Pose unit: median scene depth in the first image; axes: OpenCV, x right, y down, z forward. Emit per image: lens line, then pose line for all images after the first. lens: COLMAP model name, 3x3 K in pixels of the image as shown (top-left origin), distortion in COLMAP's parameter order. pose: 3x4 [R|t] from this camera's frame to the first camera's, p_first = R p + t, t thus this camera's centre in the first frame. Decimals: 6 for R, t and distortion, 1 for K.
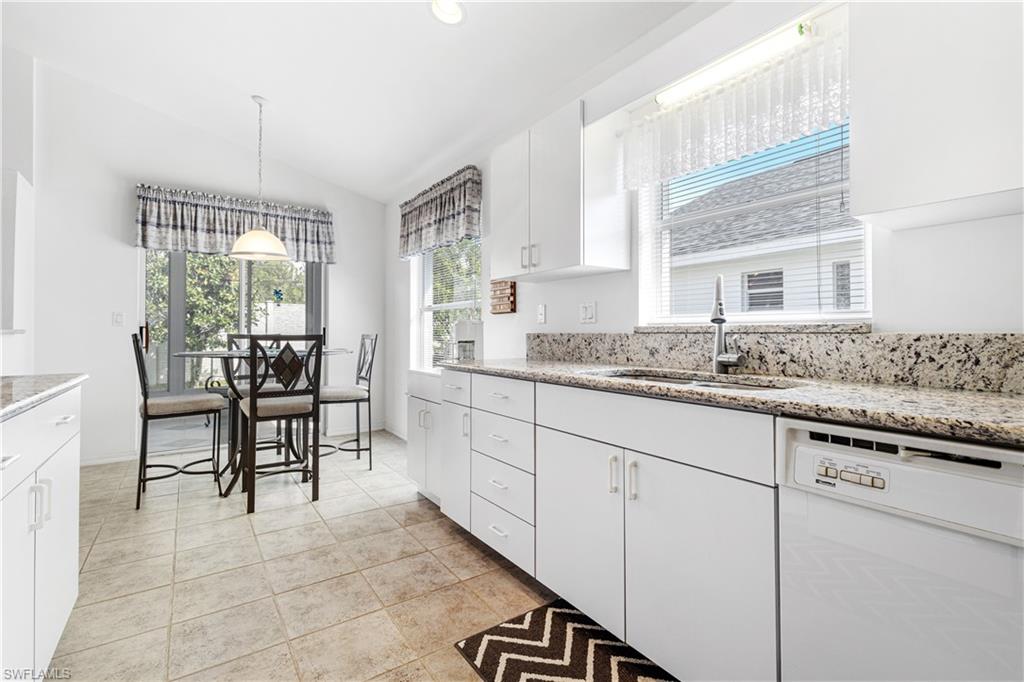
lens RADIAL K [[463.1, 0, 505.2], [0, 463.1, 323.5], [0, 0, 1]] dist [0.002649, -0.000880]
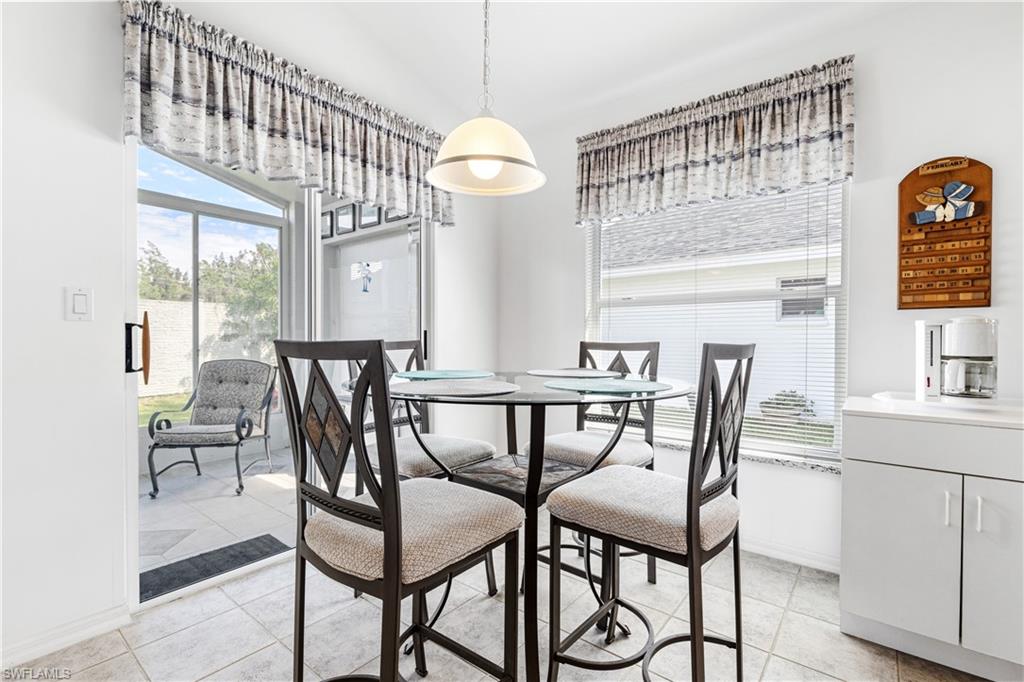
lens RADIAL K [[463.1, 0, 513.0], [0, 463.1, 342.0], [0, 0, 1]] dist [0.002649, -0.000880]
pose [[0.958725, 0.003218, 0.284316, -0.549898], [-0.010252, 0.999677, 0.023255, 0.010506], [-0.284149, -0.025210, 0.958449, 0.461425]]
